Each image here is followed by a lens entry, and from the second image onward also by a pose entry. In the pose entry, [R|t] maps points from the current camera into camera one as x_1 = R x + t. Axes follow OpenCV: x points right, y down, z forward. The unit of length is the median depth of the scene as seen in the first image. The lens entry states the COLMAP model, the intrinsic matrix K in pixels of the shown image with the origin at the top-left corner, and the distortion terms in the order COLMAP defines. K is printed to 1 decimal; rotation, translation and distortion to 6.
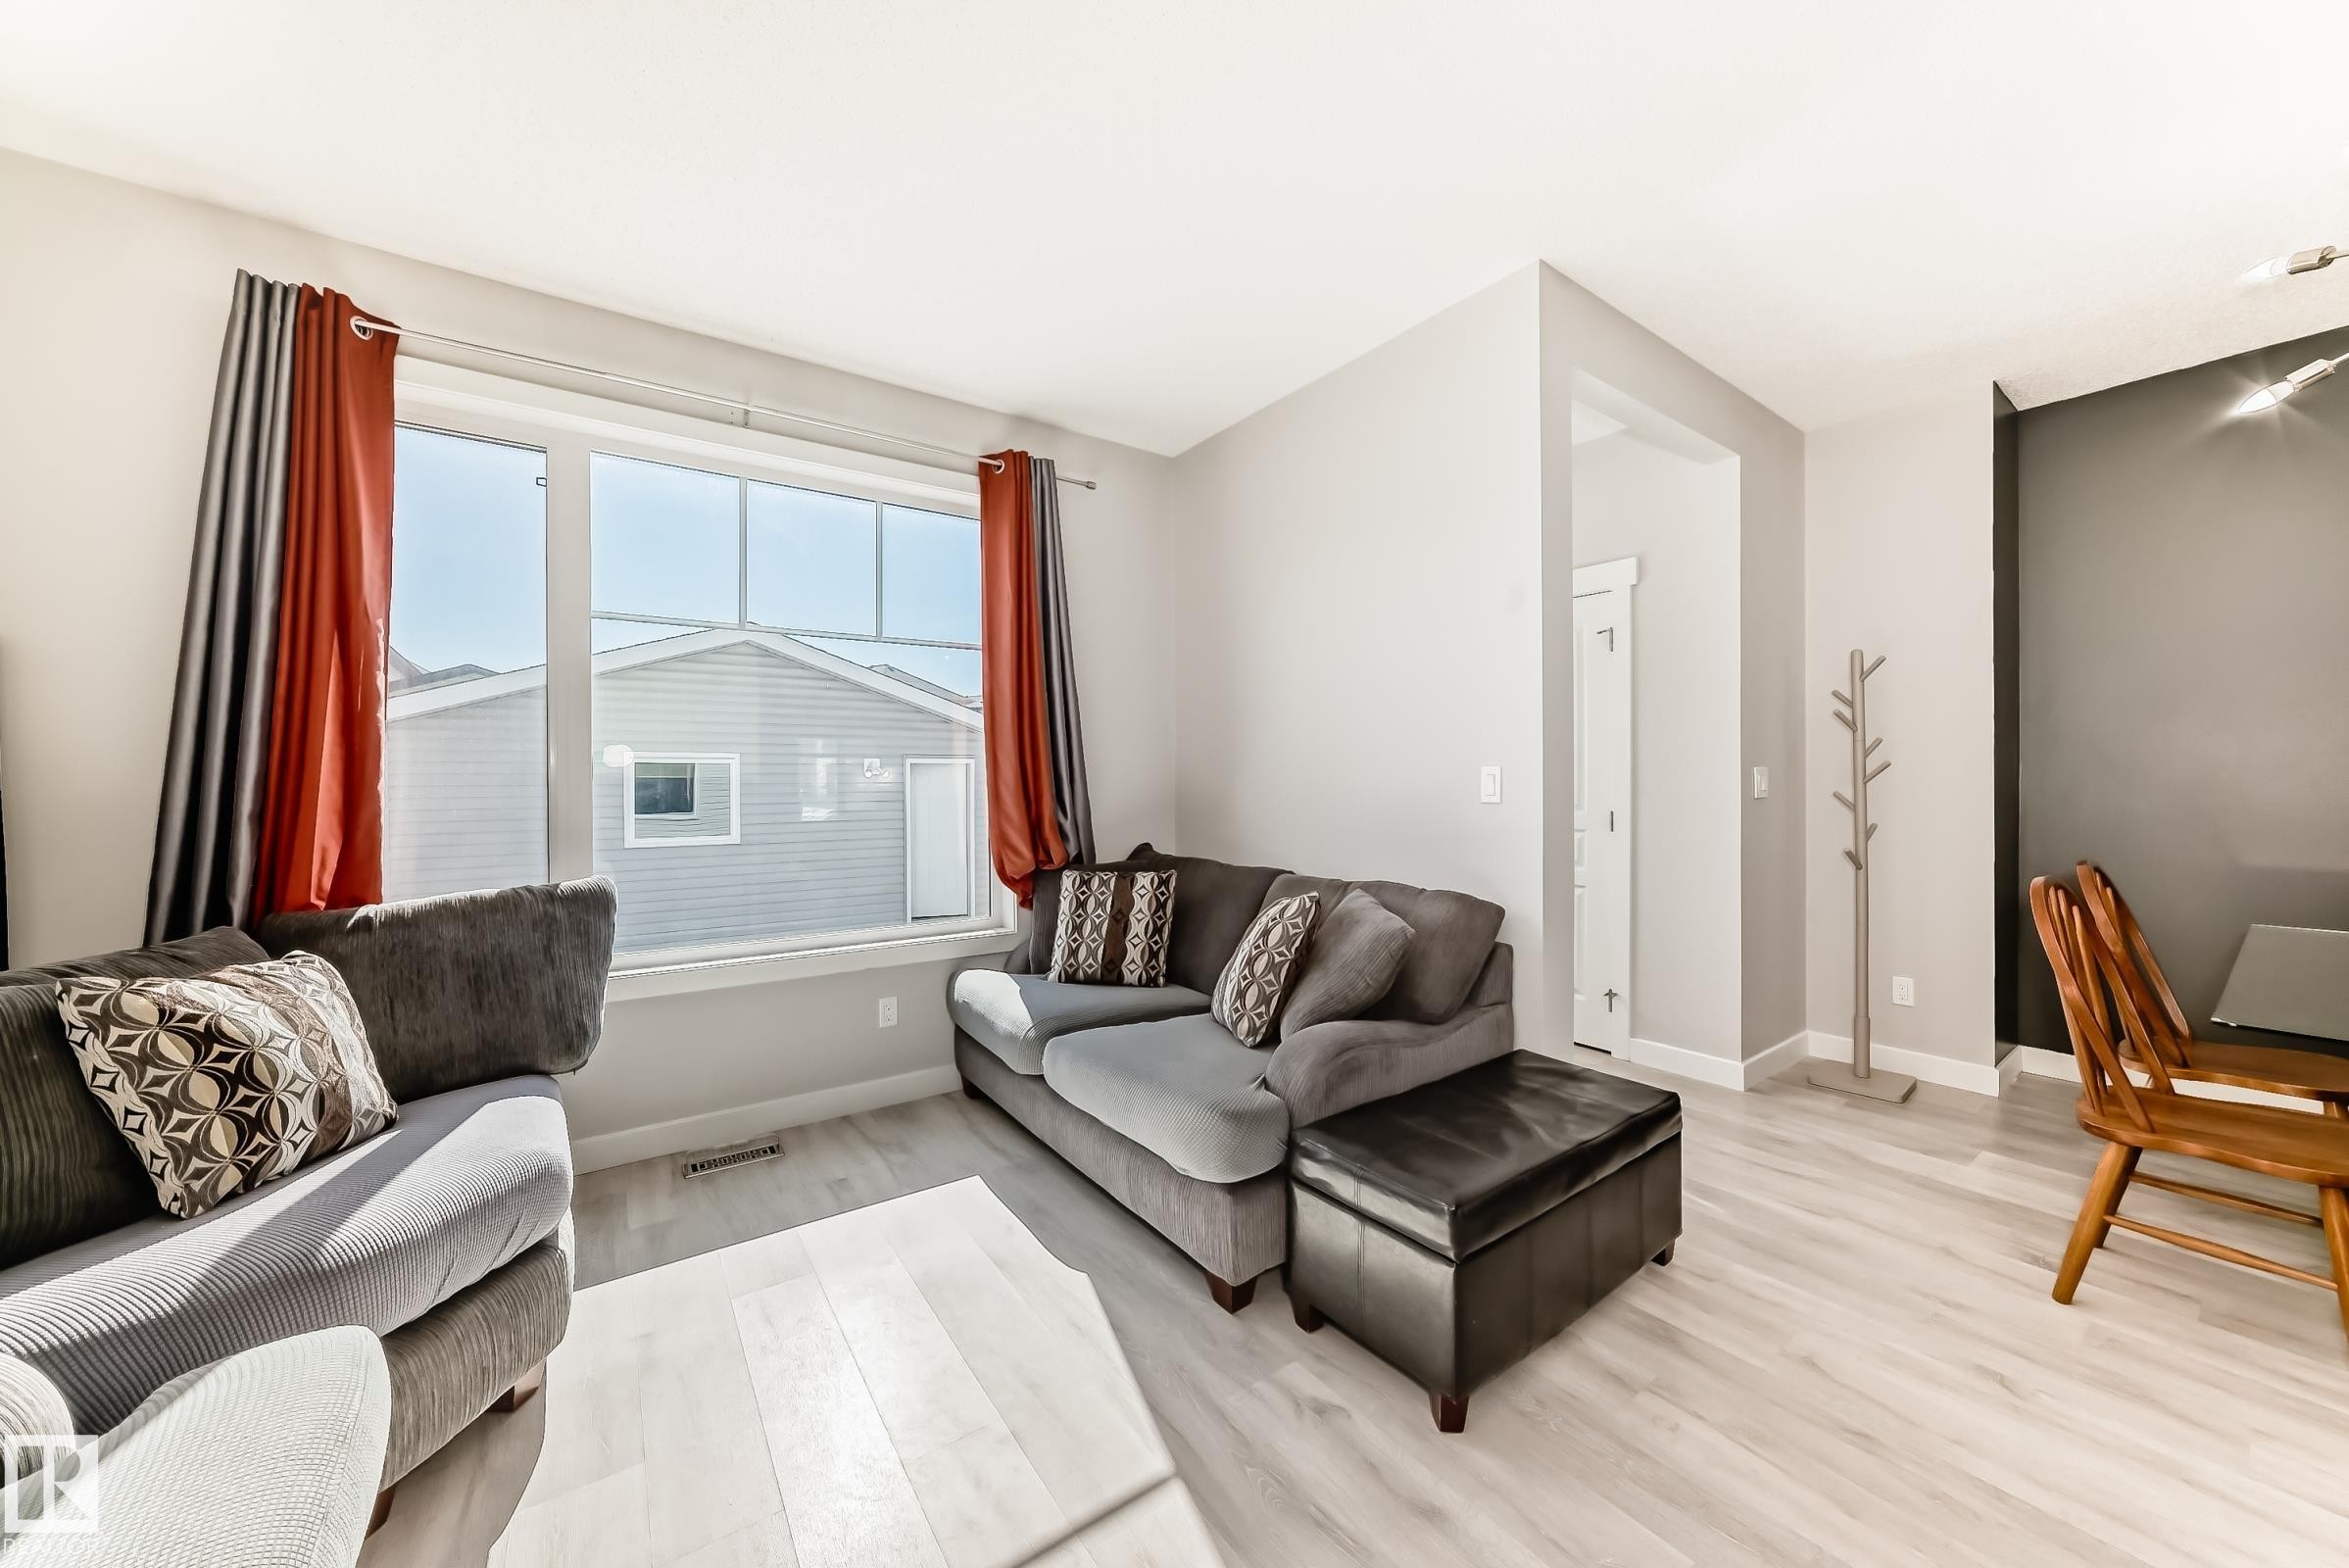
lens RADIAL K [[835.6, 0, 1179.5], [0, 835.6, 783.9], [0, 0, 1]] dist [-0.020438, 0.005274]
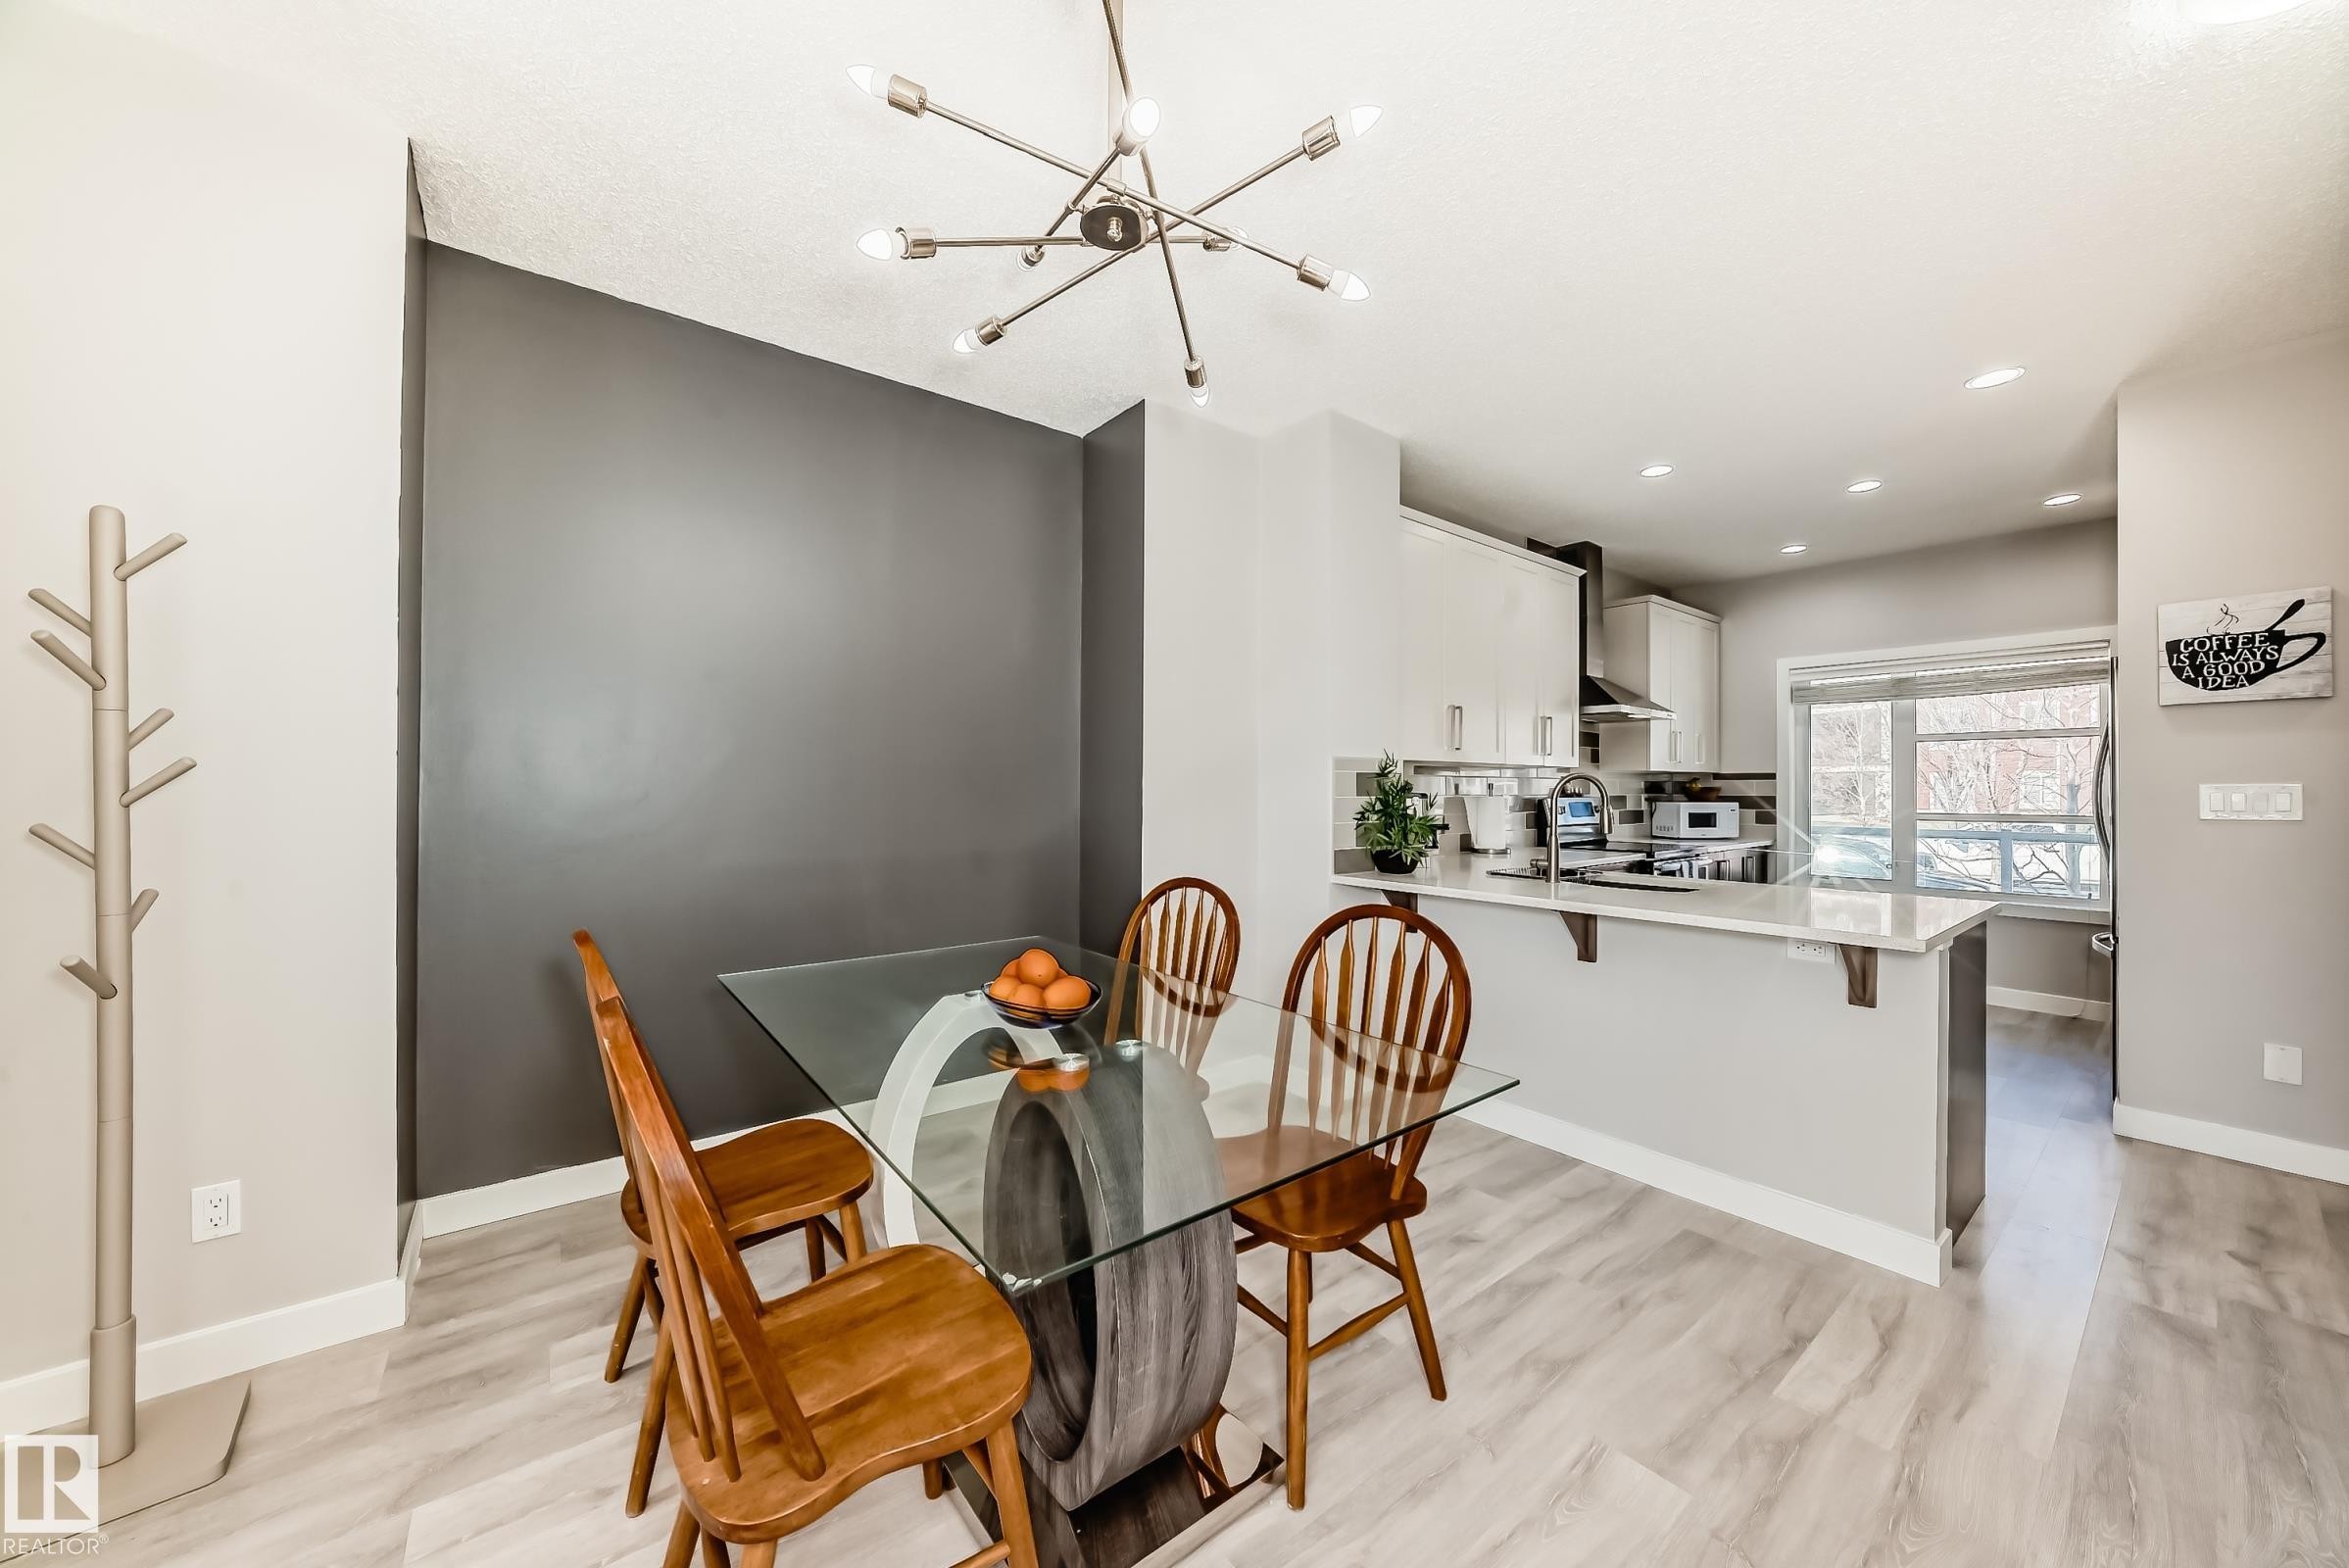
lens RADIAL K [[835.6, 0, 1179.1], [0, 835.6, 786.0], [0, 0, 1]] dist [-0.020438, 0.005274]
pose [[-0.051145, 0.008477, 0.998655, 0.407575], [0.003656, 0.999959, -0.008301, -0.006768], [-0.998685, 0.003227, -0.051174, 0.517638]]
